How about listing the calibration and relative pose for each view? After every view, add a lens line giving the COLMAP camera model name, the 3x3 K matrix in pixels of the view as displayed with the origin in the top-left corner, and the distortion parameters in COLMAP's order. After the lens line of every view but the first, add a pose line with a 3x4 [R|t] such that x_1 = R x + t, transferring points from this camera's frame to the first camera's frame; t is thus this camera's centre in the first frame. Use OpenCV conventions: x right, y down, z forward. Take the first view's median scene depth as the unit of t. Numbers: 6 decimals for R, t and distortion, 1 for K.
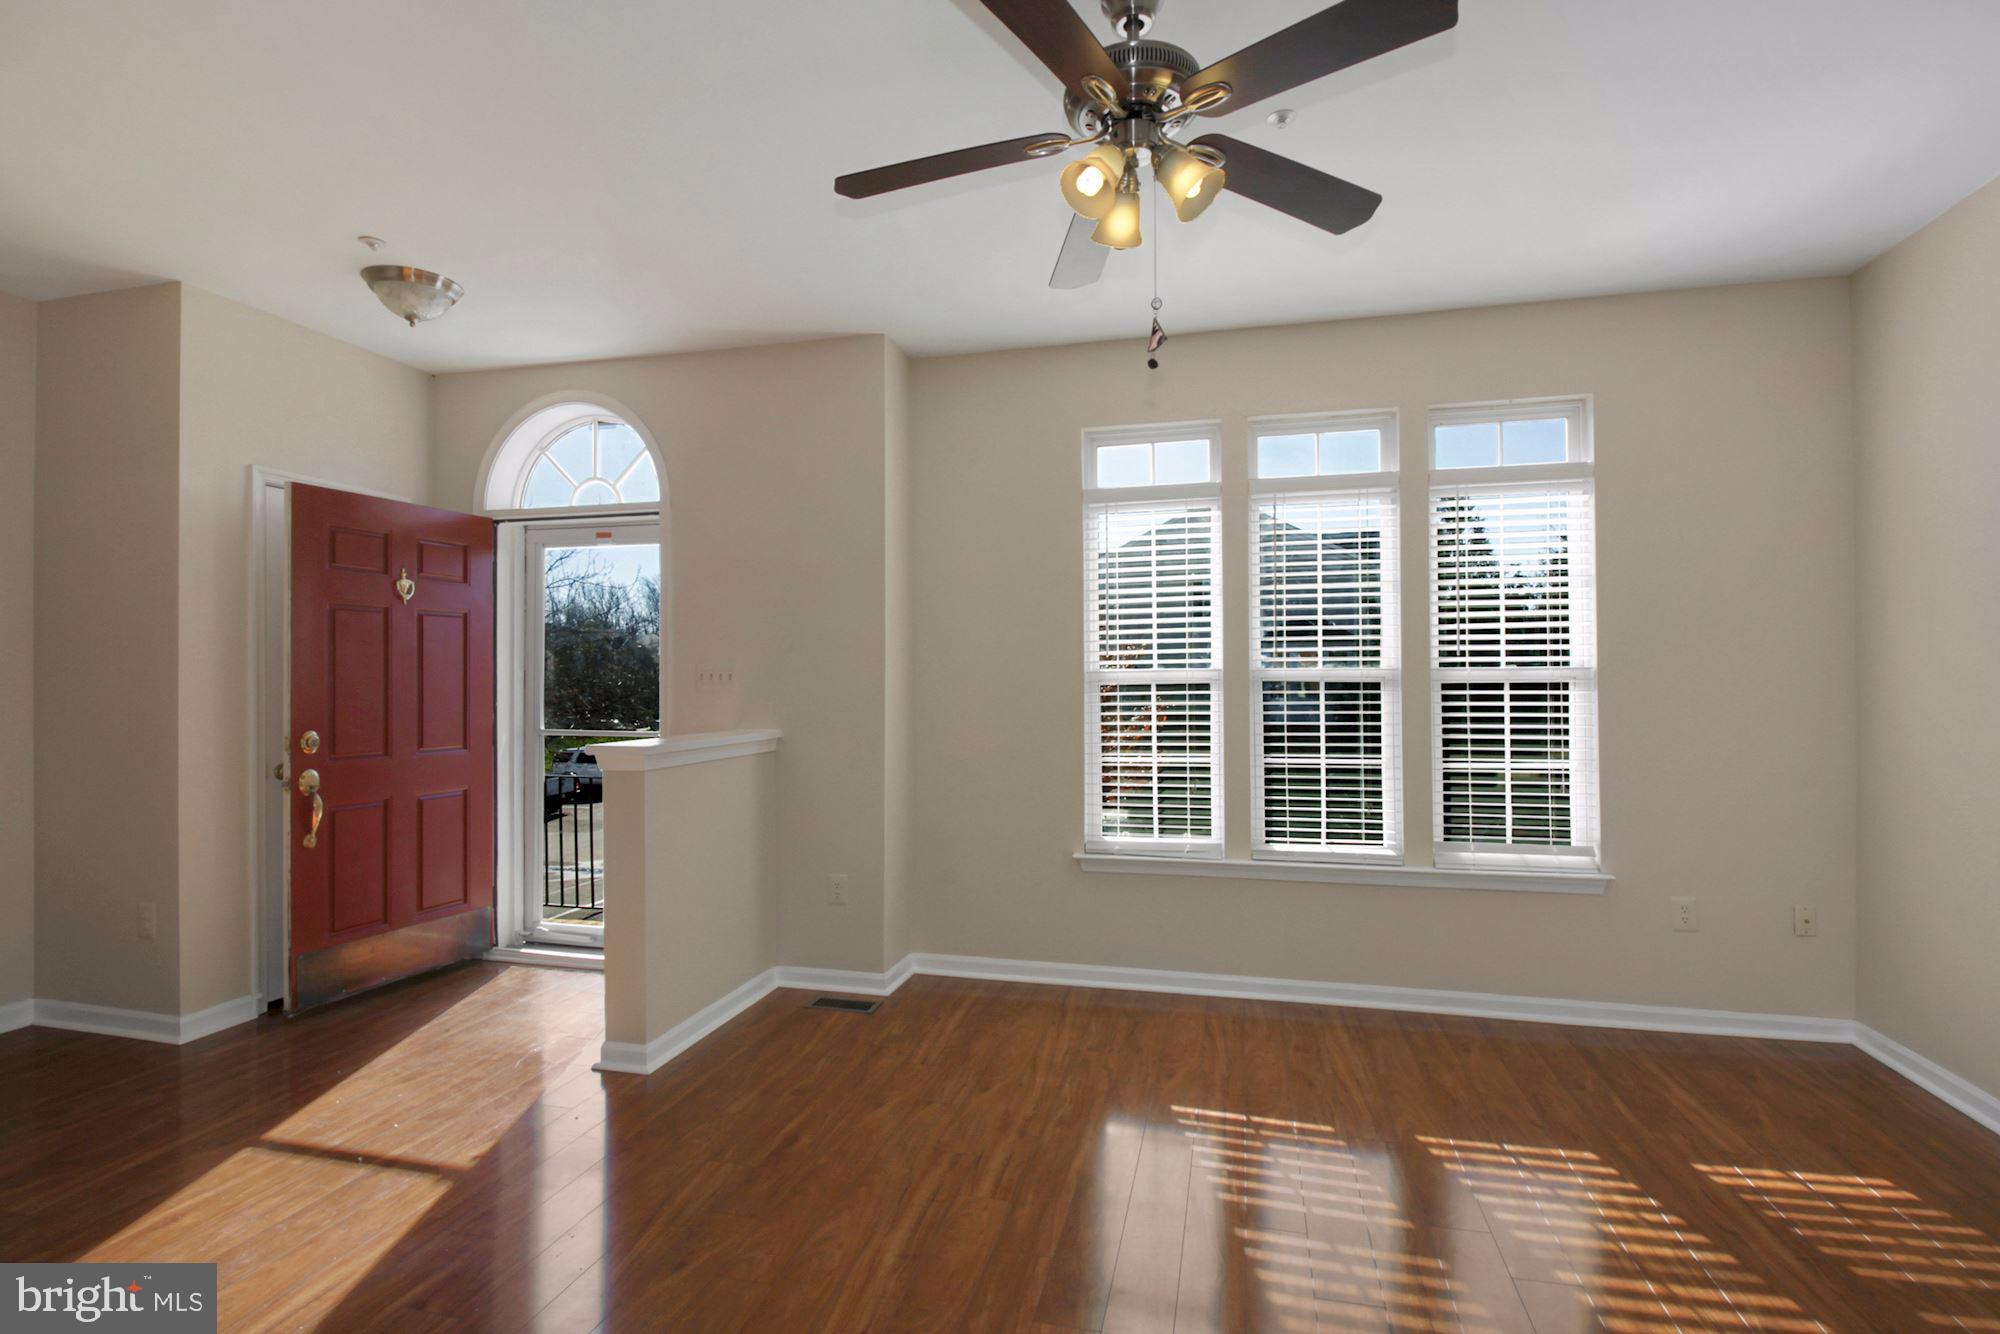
lens RADIAL K [[951.0, 0, 1004.4], [0, 951.0, 671.4], [0, 0, 1]] dist [0.003434, -0.001467]
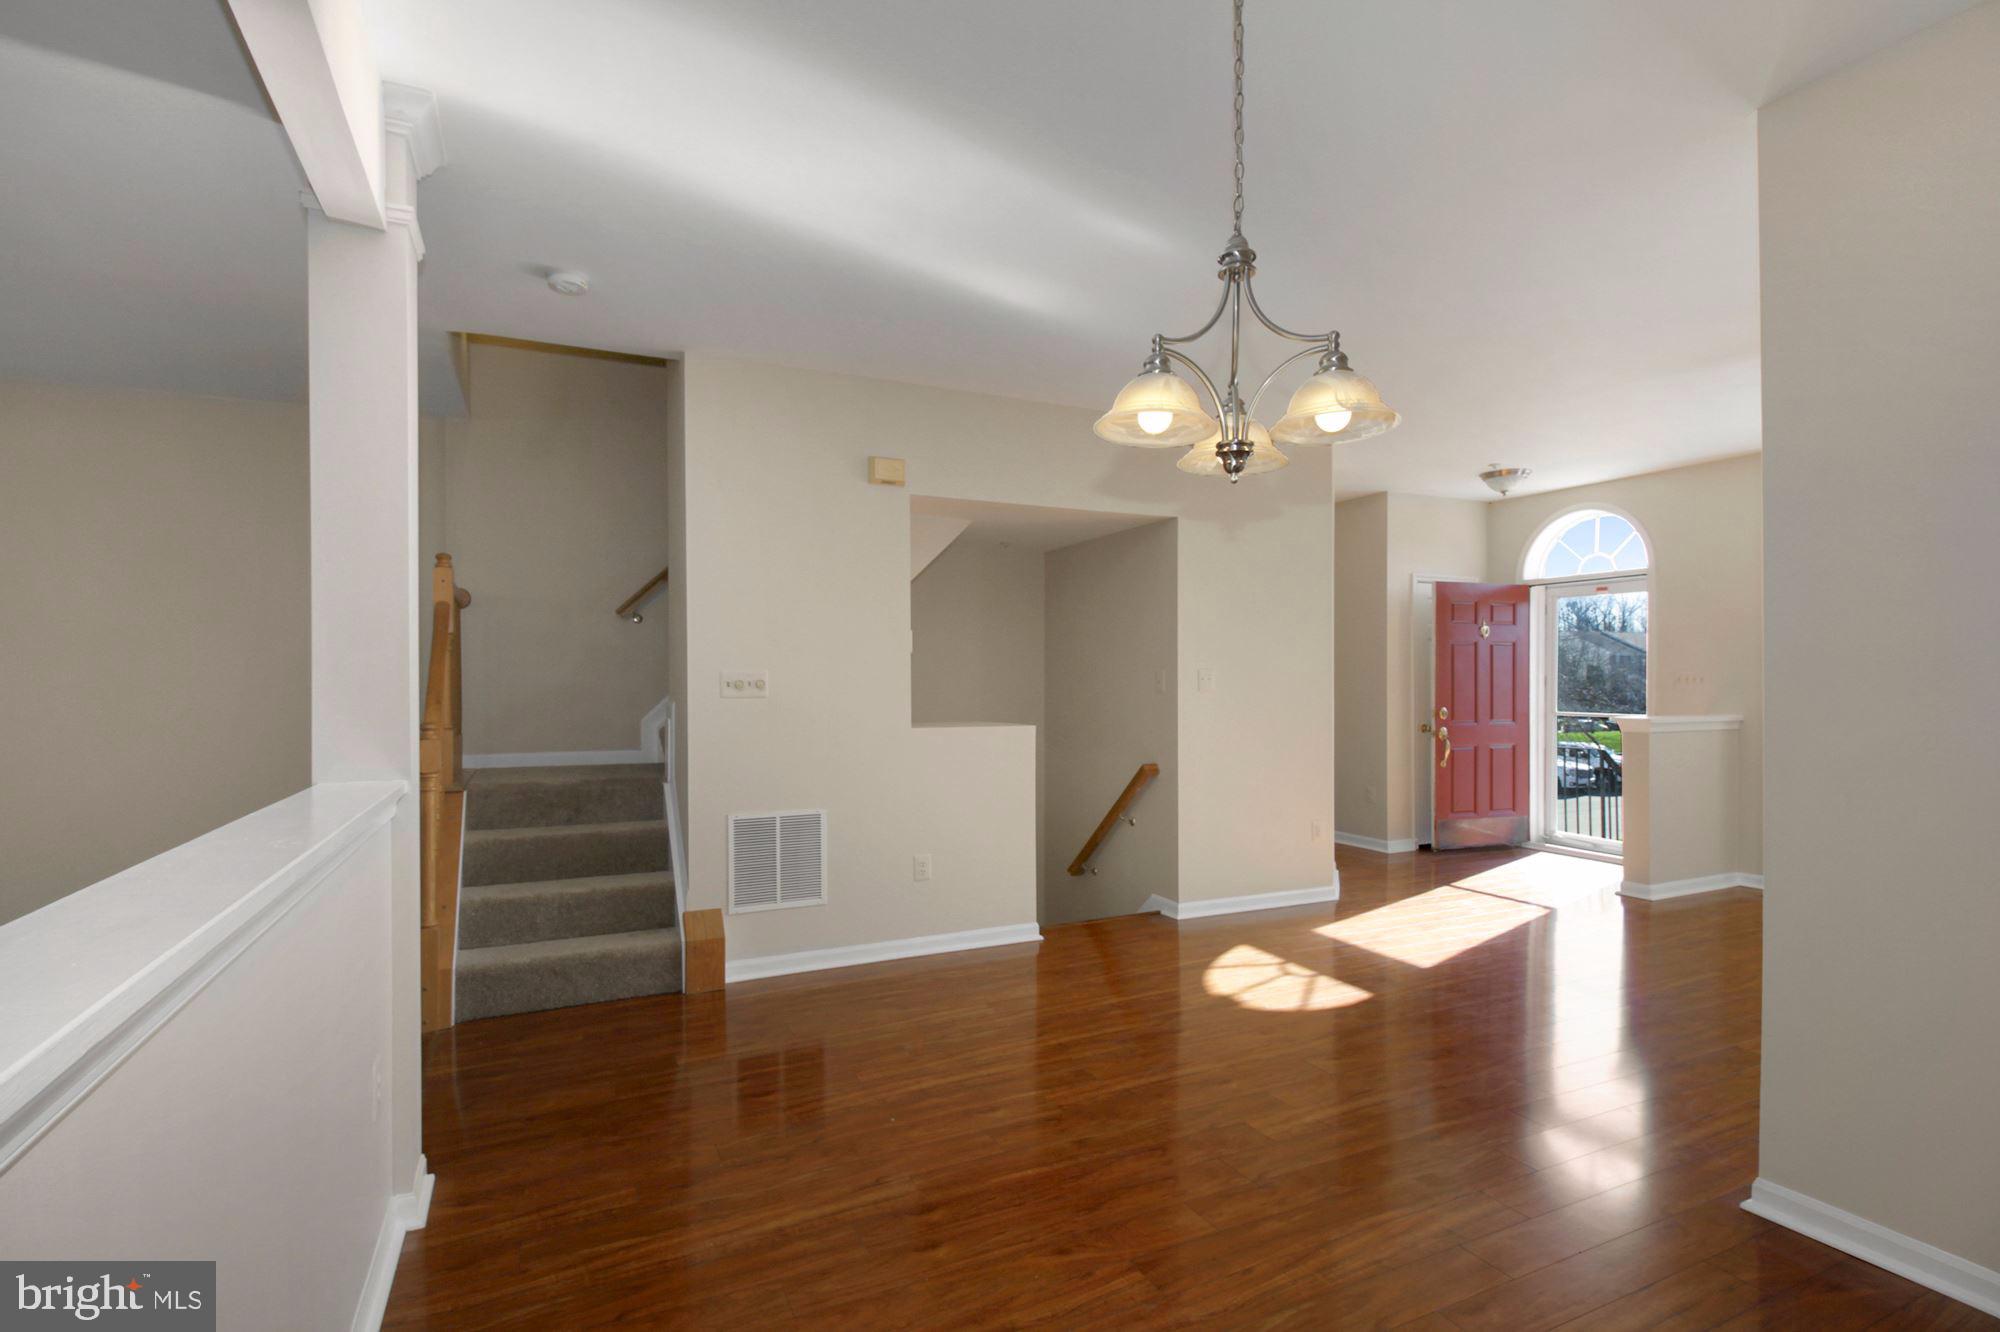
lens RADIAL K [[951.0, 0, 988.1], [0, 951.0, 688.0], [0, 0, 1]] dist [0.003434, -0.001467]
pose [[0.628377, 0.004159, -0.777897, 0.180149], [0.009362, 0.999873, 0.012908, -0.010330], [0.777852, -0.015394, 0.628259, -0.843477]]
